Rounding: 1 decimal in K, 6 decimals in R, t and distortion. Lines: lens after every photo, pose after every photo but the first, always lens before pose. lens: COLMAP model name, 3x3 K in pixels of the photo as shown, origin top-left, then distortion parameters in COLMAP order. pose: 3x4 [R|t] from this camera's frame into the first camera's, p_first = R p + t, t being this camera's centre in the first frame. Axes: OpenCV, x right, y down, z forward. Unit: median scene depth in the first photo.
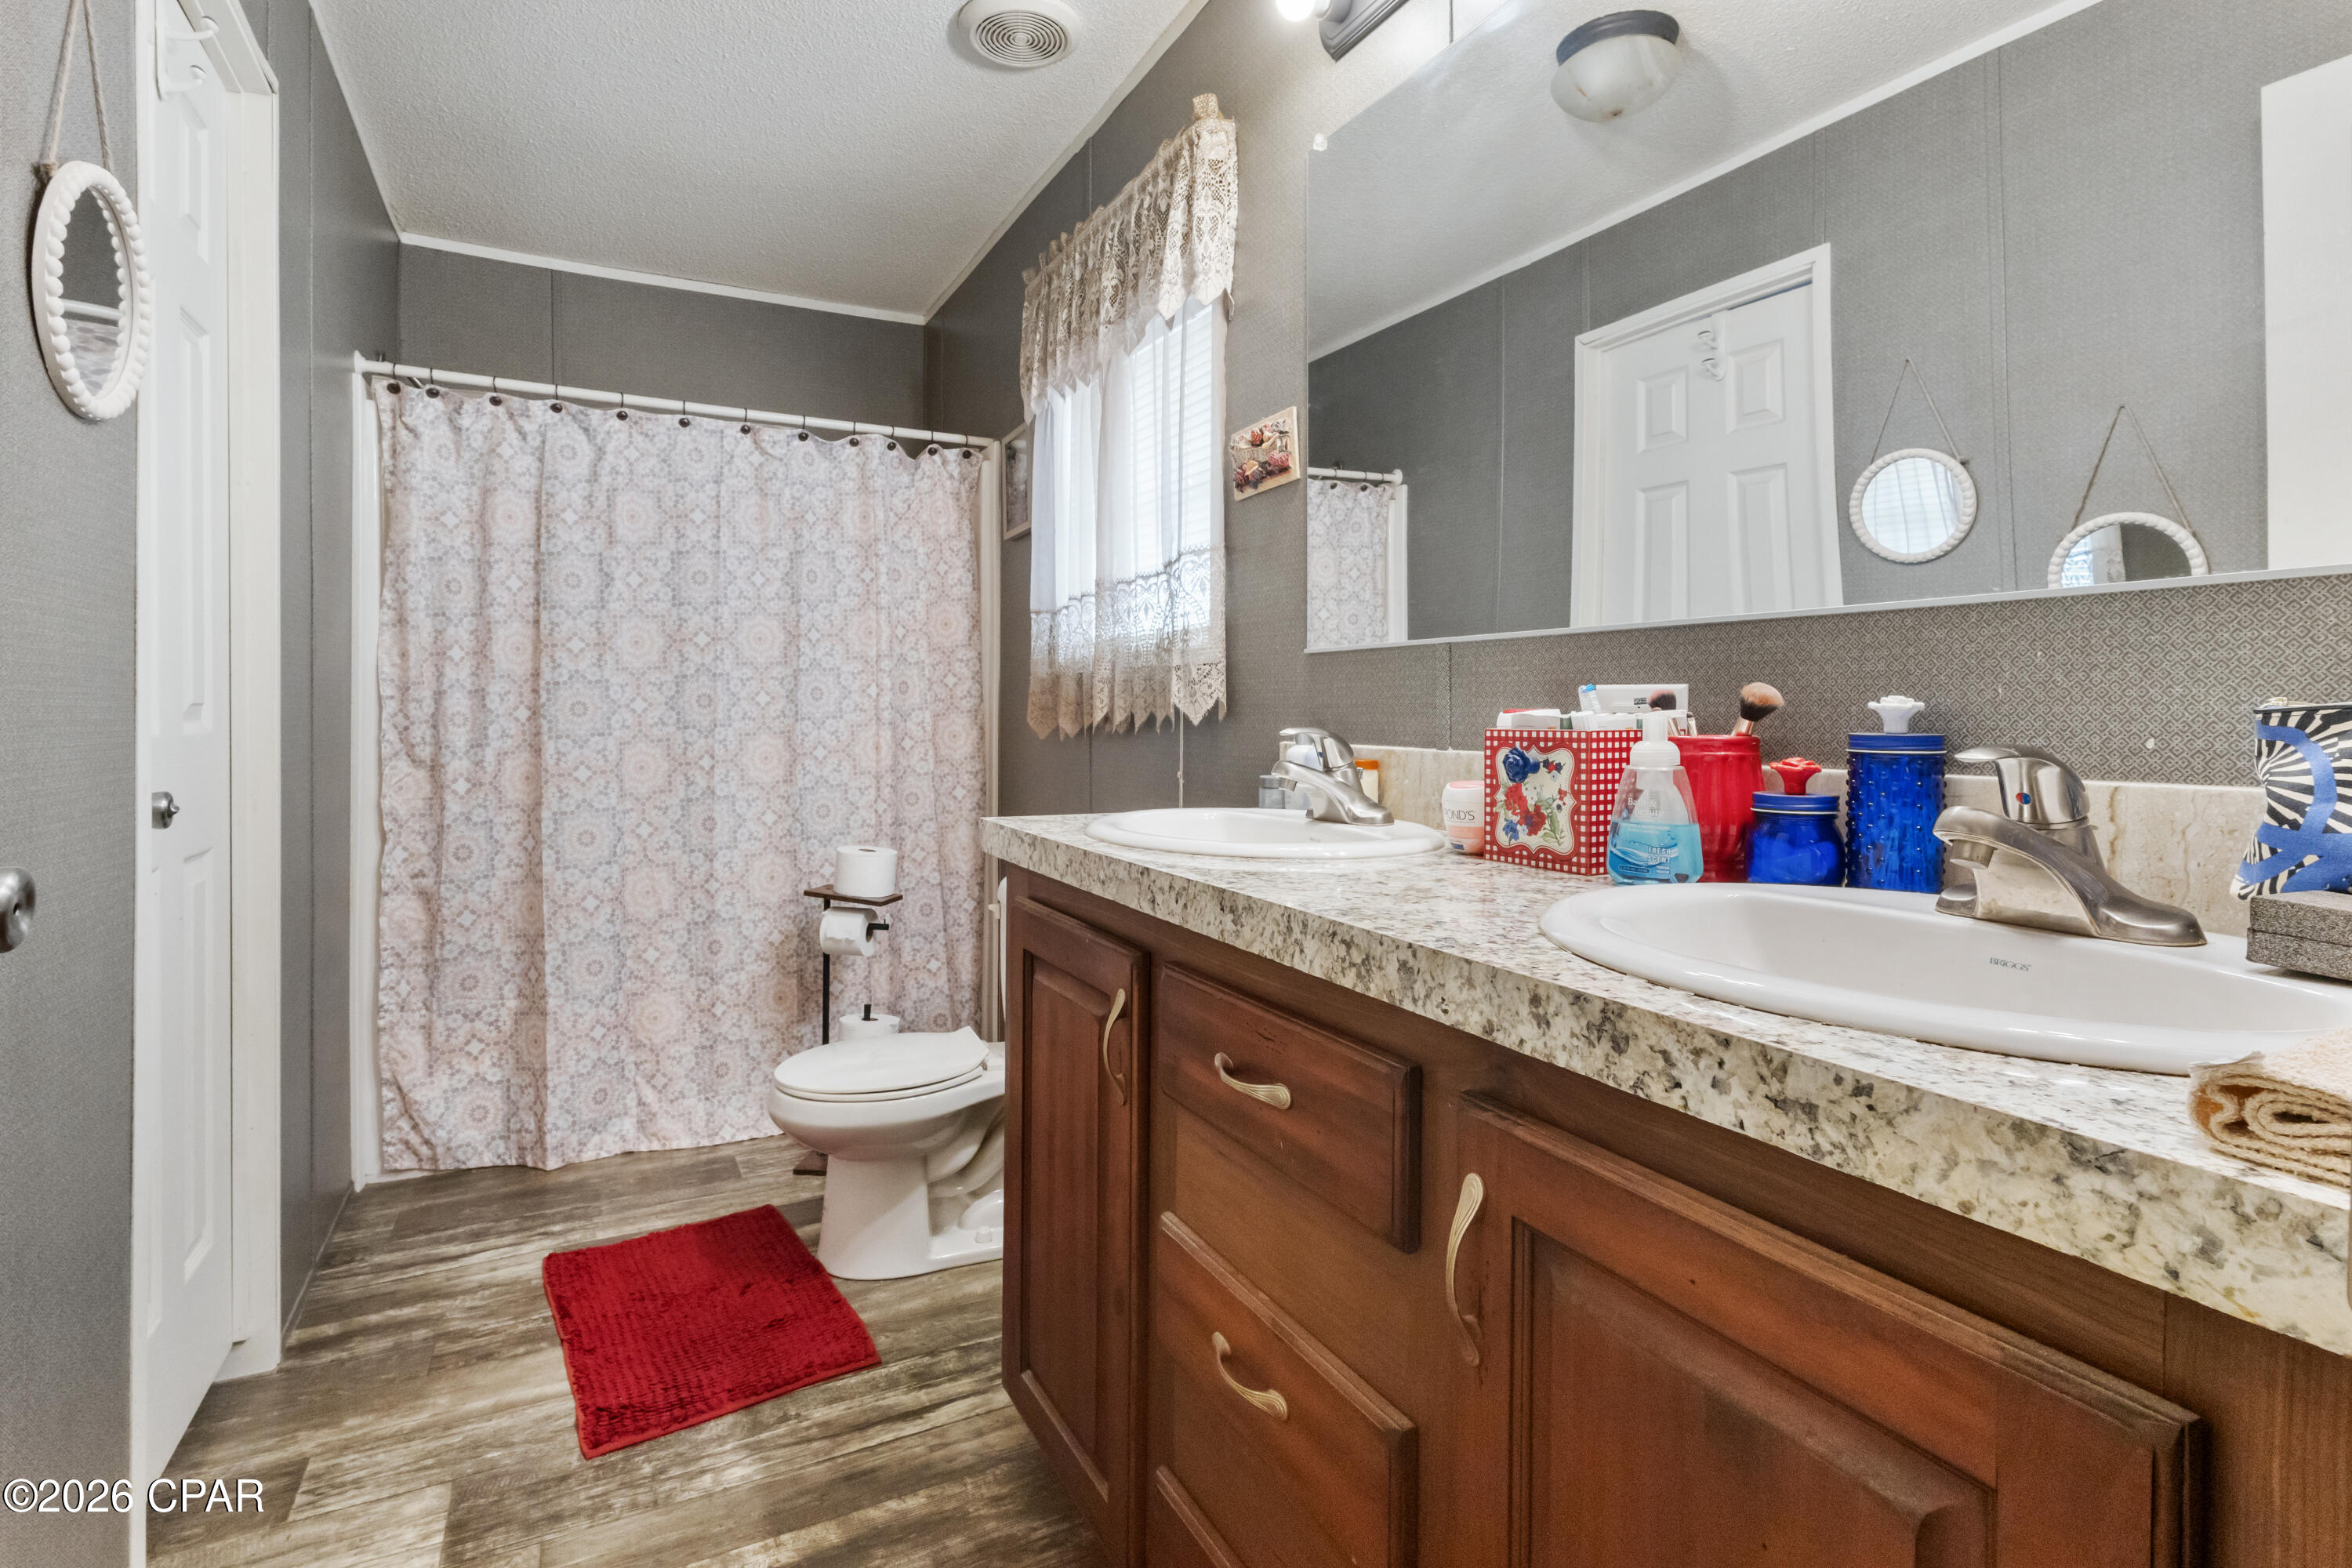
lens RADIAL K [[1101.1, 0, 1168.0], [0, 1101.1, 694.3], [0, 0, 1]] dist [0.002510, 0.001099]
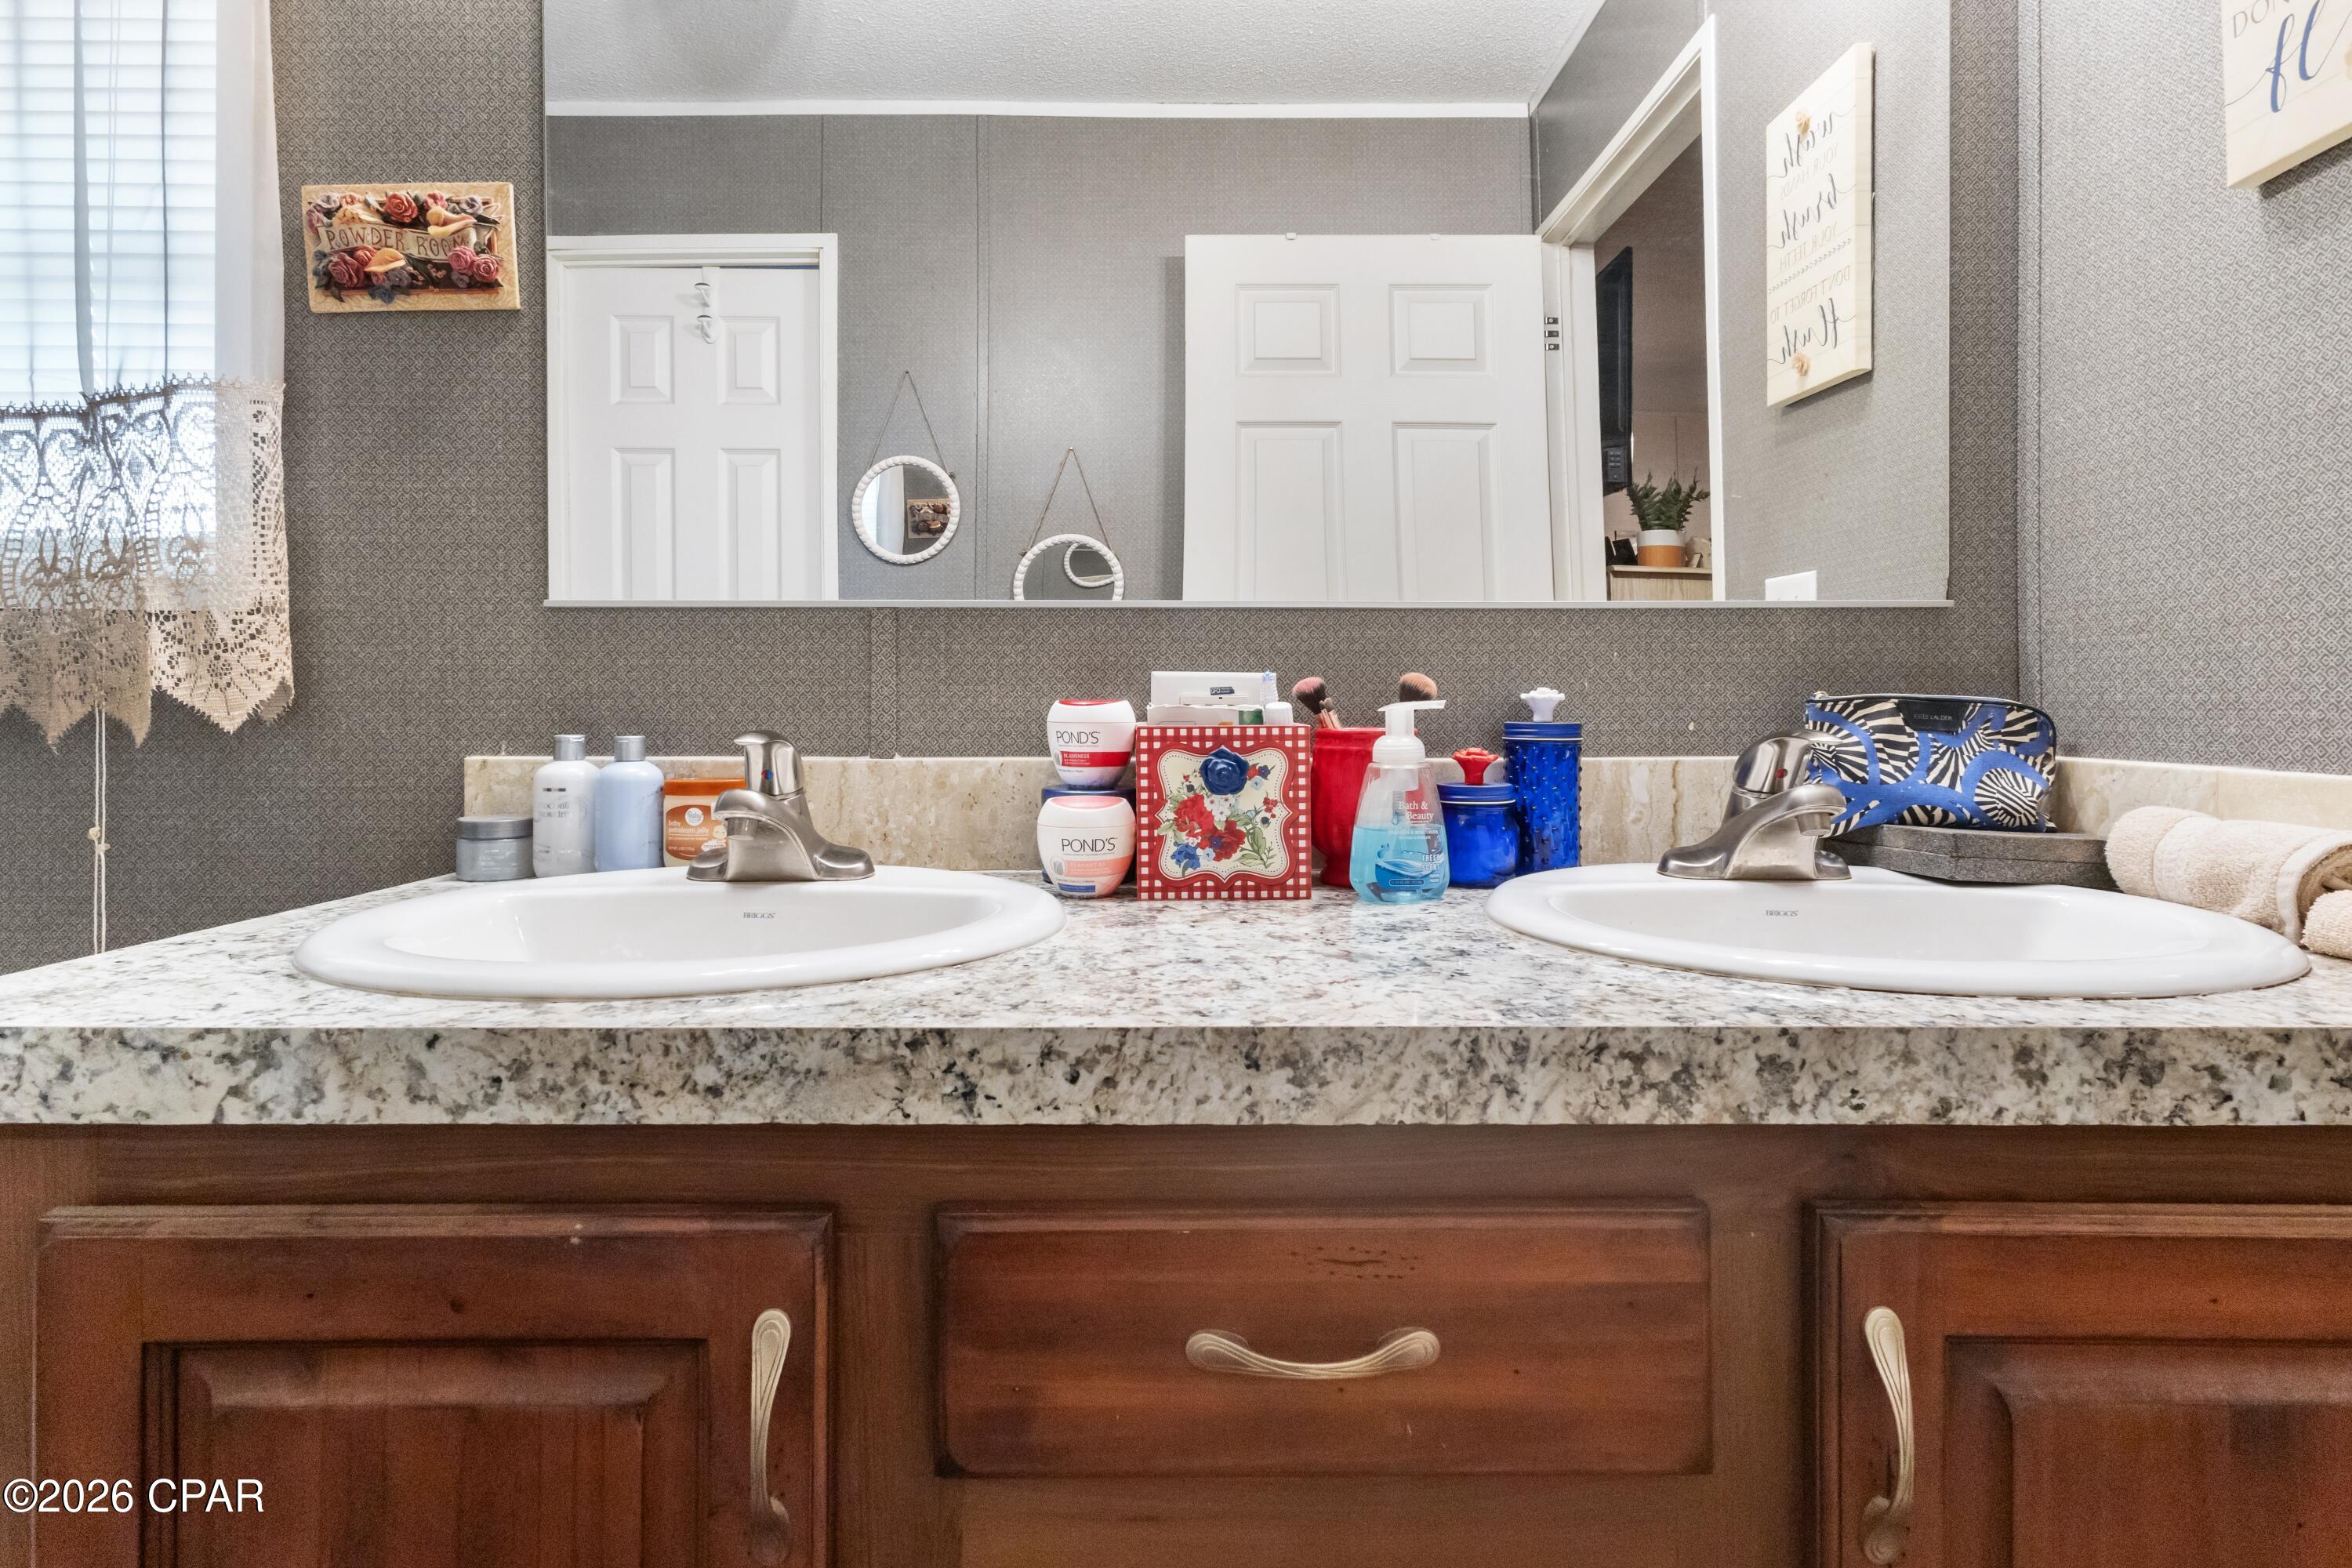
lens RADIAL K [[1101.1, 0, 1168.0], [0, 1101.1, 694.3], [0, 0, 1]] dist [0.002510, 0.001099]
pose [[0.461839, 0.005043, 0.886949, -0.508150], [-0.011416, 0.999935, 0.000259, 0.012612], [-0.886890, -0.010245, 0.461867, 0.876386]]
